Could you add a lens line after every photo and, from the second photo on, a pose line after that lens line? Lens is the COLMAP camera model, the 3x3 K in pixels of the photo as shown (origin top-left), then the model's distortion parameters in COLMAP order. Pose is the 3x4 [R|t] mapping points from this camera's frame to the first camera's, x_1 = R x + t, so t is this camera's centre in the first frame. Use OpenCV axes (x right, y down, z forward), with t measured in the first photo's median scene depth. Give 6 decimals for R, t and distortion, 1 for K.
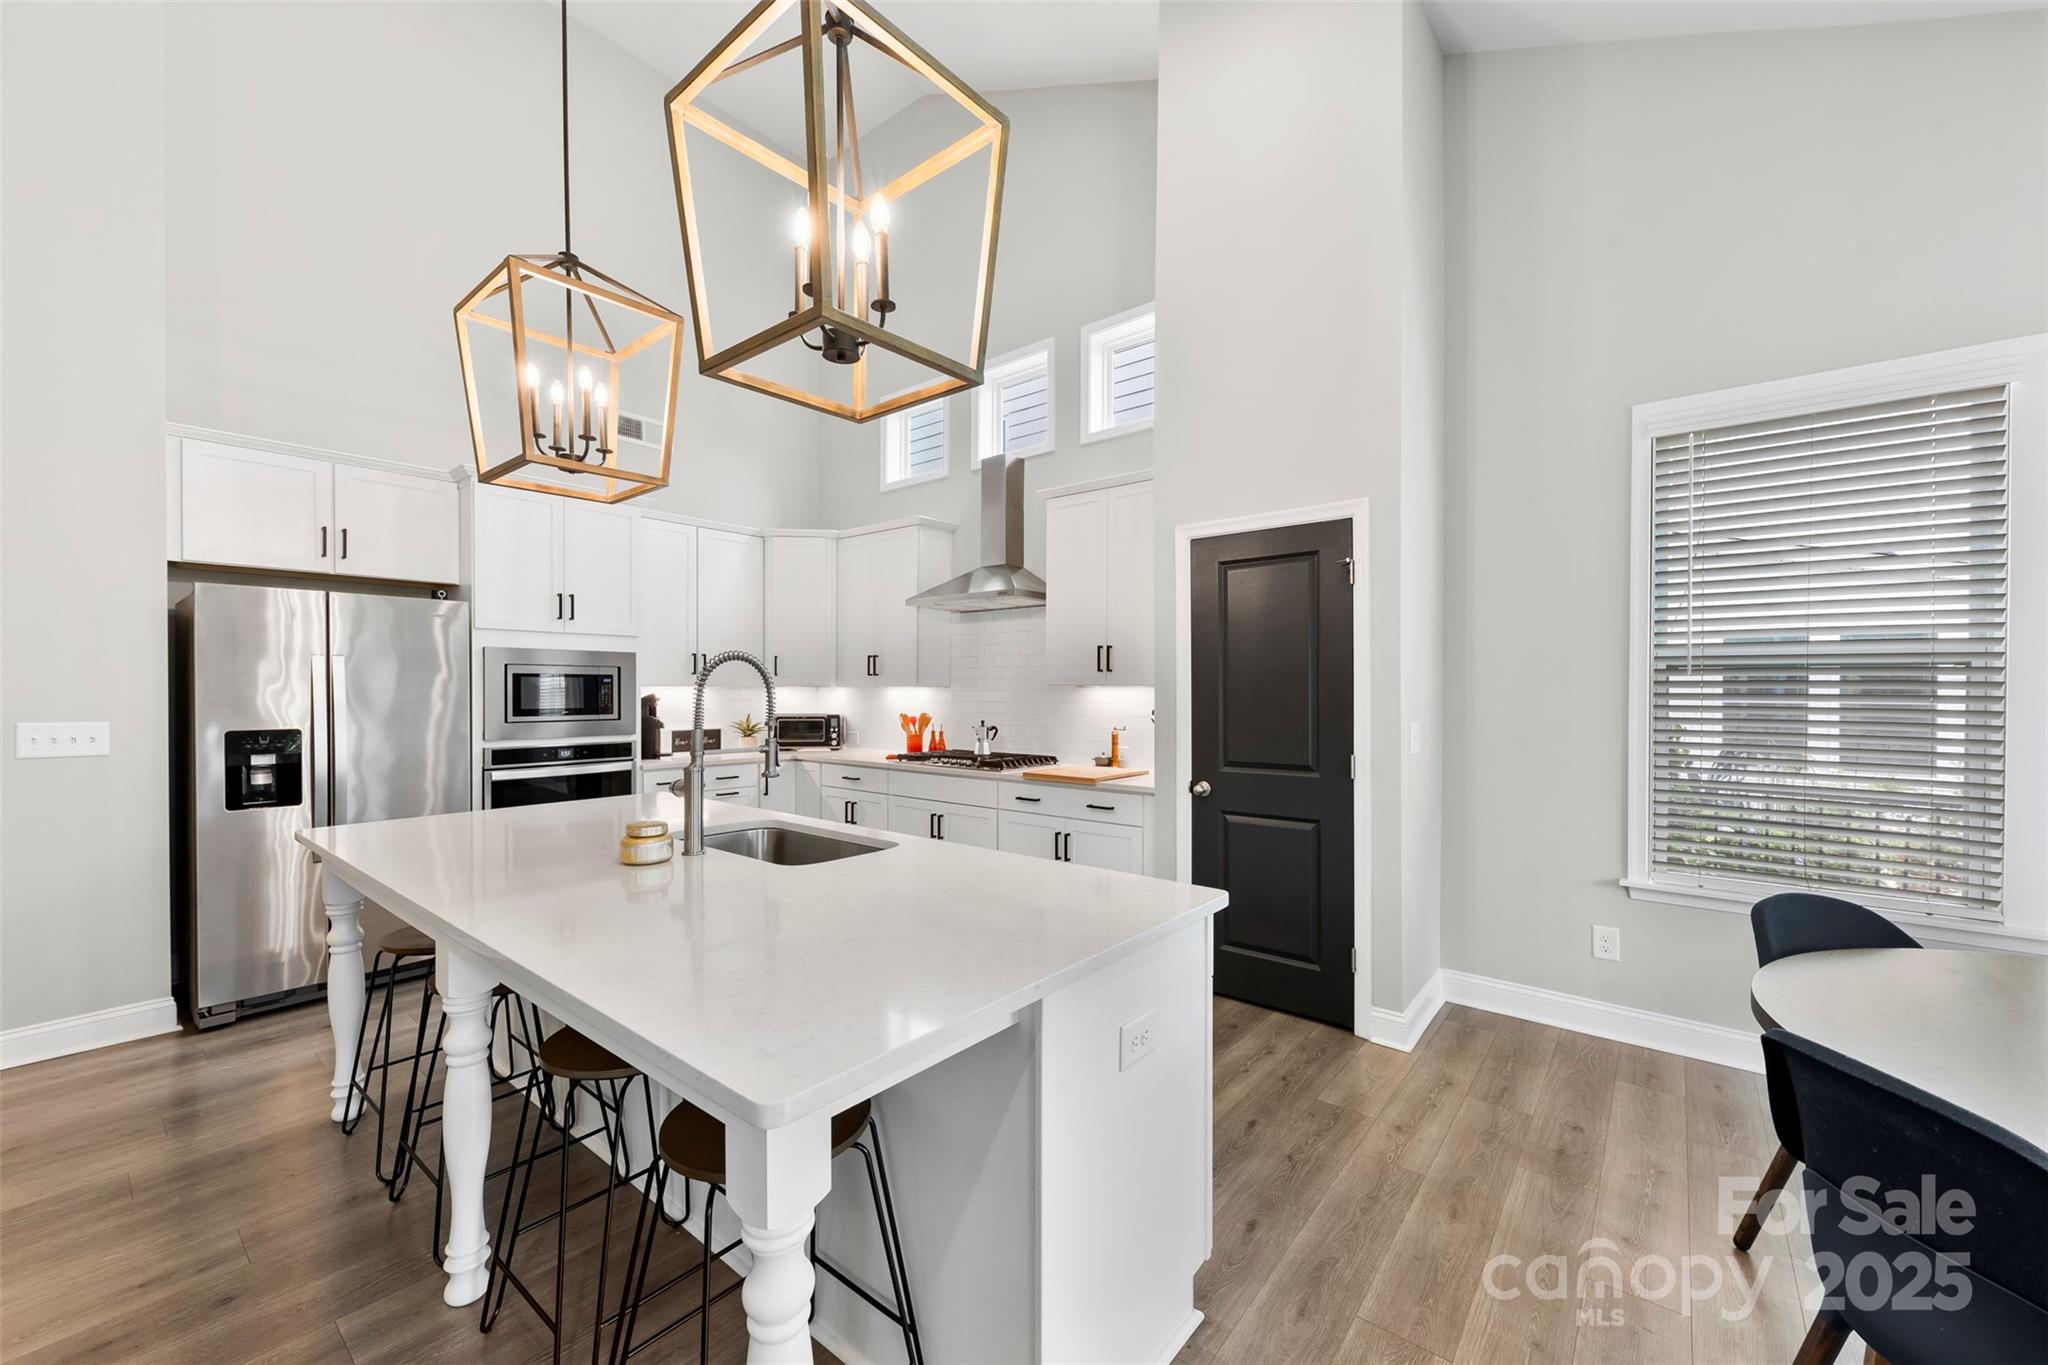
lens RADIAL K [[790.7, 0, 1031.0], [0, 790.7, 693.0], [0, 0, 1]] dist [0.008029, -0.003252]
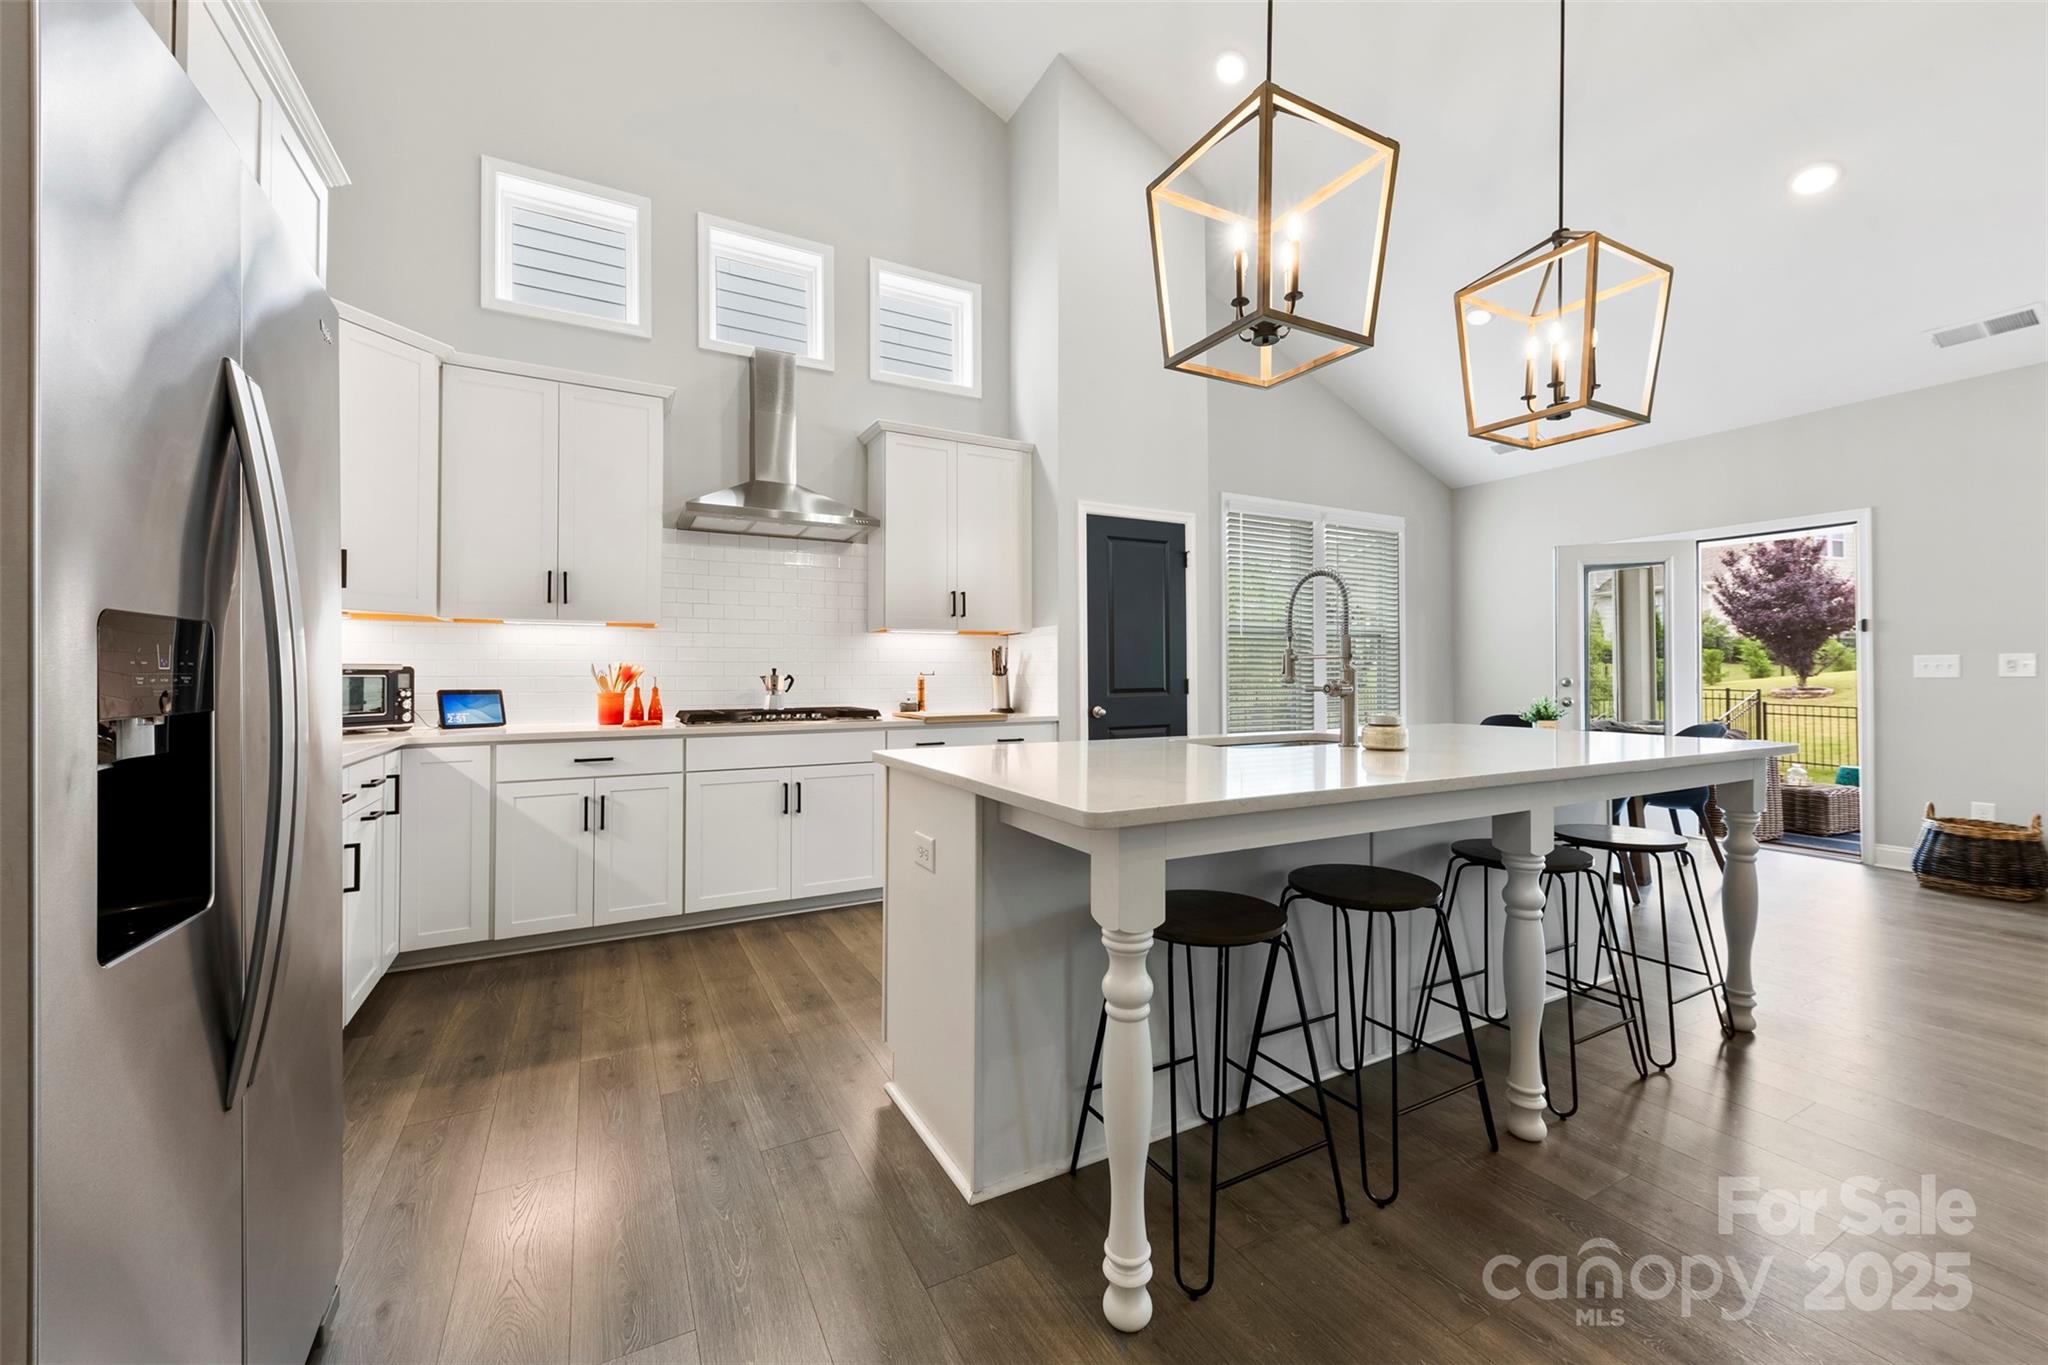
lens RADIAL K [[790.7, 0, 1036.2], [0, 790.7, 667.1], [0, 0, 1]] dist [0.008029, -0.003252]
pose [[0.381365, 0.007208, 0.924396, -1.156169], [0.008814, 0.999896, -0.011433, 0.072666], [-0.924382, 0.012508, 0.381262, 0.704409]]
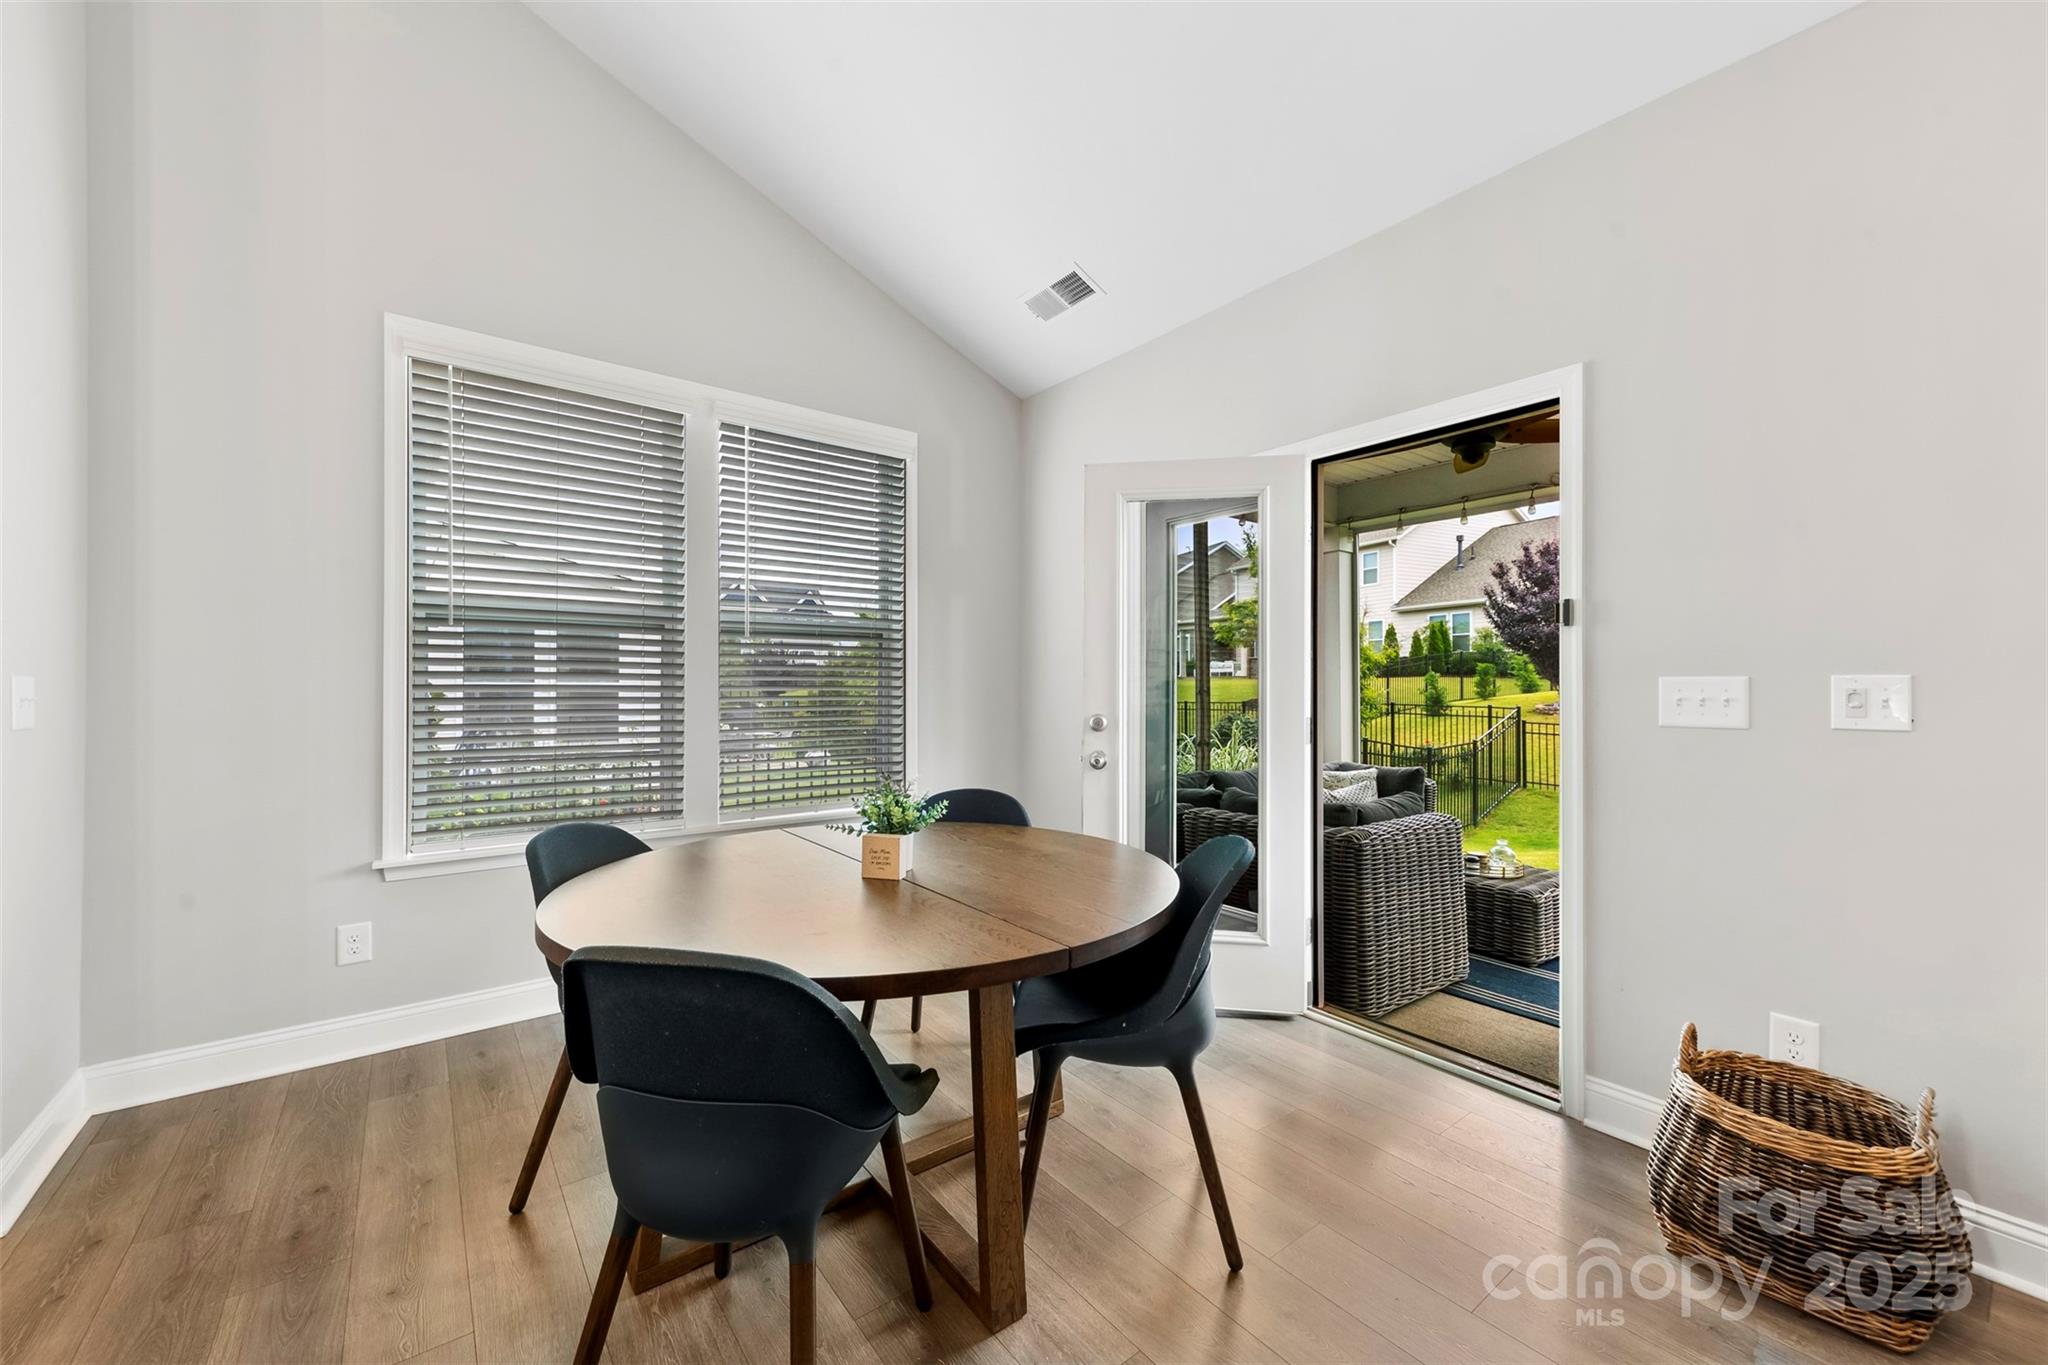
lens RADIAL K [[790.7, 0, 1040.5], [0, 790.7, 681.6], [0, 0, 1]] dist [0.008029, -0.003252]
pose [[0.217754, 0.003484, 0.975998, 0.069902], [0.007399, 0.999959, -0.005221, 0.052275], [-0.975976, 0.008358, 0.217719, 0.119000]]
